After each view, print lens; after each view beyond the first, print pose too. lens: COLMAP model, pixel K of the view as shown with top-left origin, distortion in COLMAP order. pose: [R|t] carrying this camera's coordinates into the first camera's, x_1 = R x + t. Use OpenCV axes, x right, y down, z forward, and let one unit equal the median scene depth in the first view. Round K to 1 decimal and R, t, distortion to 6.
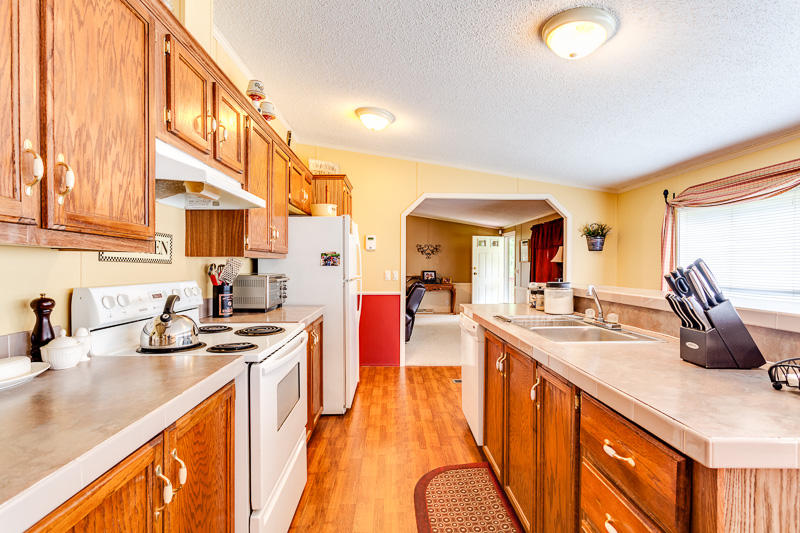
lens RADIAL K [[376.8, 0, 394.5], [0, 376.8, 267.9], [0, 0, 1]] dist [0.002195, 0.001784]
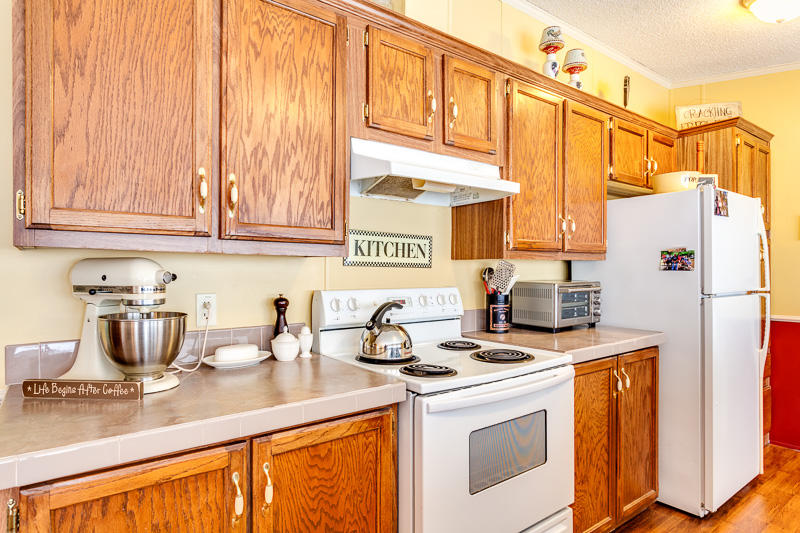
lens RADIAL K [[458.1, 0, 400.1], [0, 458.1, 267.2], [0, 0, 1]] dist [-0.011089, 0.002257]
pose [[0.588964, -0.002927, -0.808154, 0.285075], [-0.005641, 0.999954, -0.007732, -0.003867], [0.808139, 0.009113, 0.588921, 0.305392]]
